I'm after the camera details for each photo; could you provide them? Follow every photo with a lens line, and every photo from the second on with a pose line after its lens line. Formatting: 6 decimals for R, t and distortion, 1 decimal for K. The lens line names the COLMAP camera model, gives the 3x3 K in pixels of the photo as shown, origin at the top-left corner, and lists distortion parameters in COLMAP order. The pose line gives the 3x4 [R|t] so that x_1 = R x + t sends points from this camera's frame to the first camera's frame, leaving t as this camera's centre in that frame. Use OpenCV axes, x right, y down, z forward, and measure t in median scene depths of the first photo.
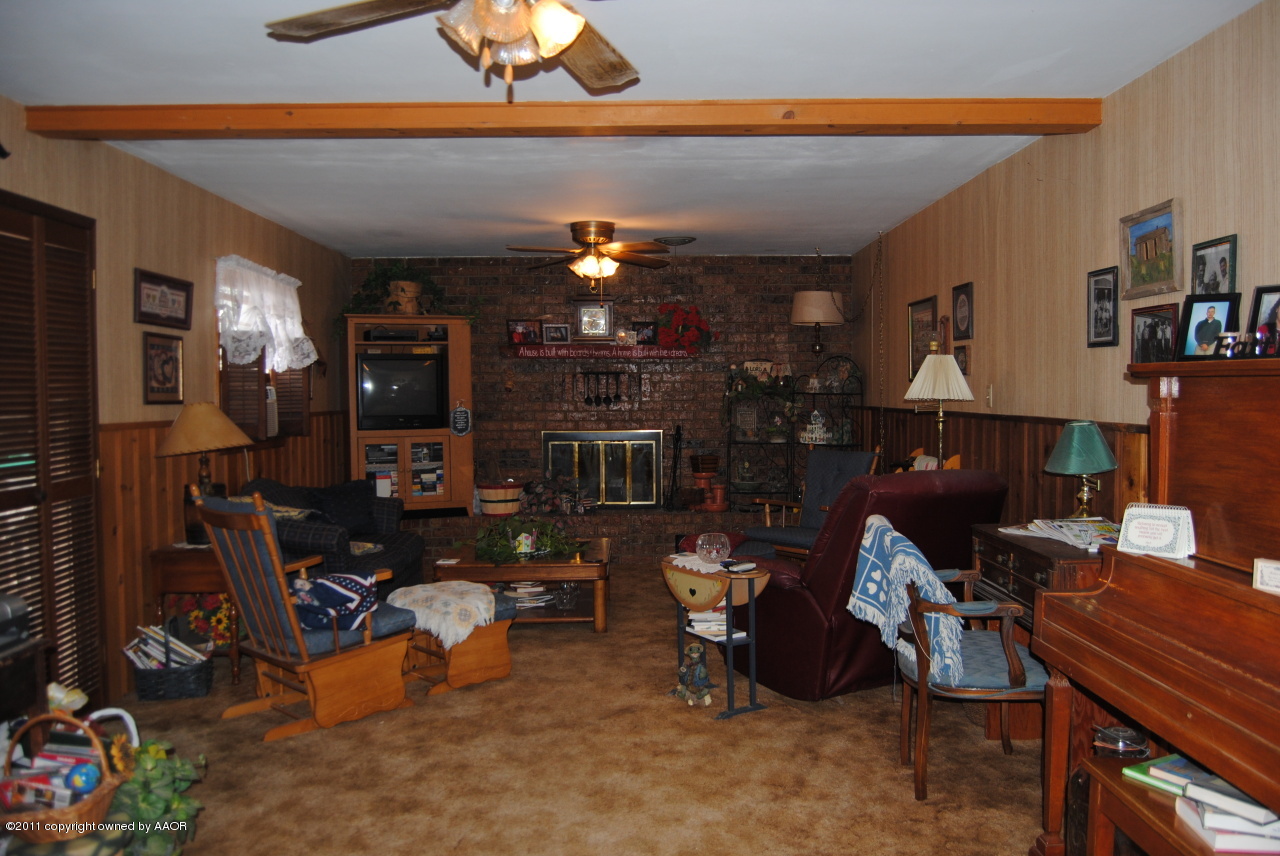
lens RADIAL K [[1027.6, 0, 640.0], [0, 1027.6, 428.0], [0, 0, 1]] dist [-0.037630, -0.068565]
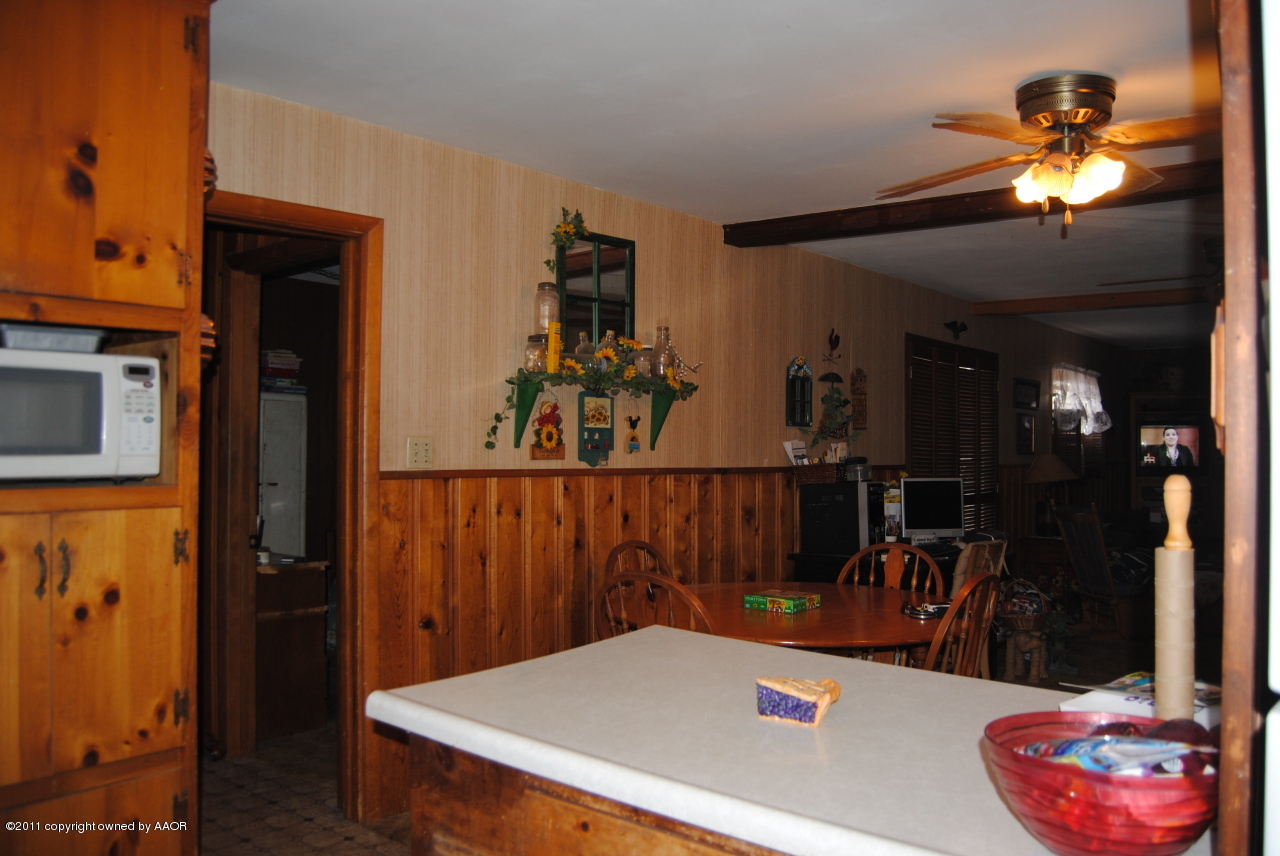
lens RADIAL K [[1027.6, 0, 640.0], [0, 1027.6, 428.0], [0, 0, 1]] dist [-0.037630, -0.068565]
pose [[0.764182, 0.005777, -0.644975, 0.064636], [-0.038589, 0.998578, -0.036777, 0.009231], [0.643846, 0.052993, 0.763318, -0.326040]]
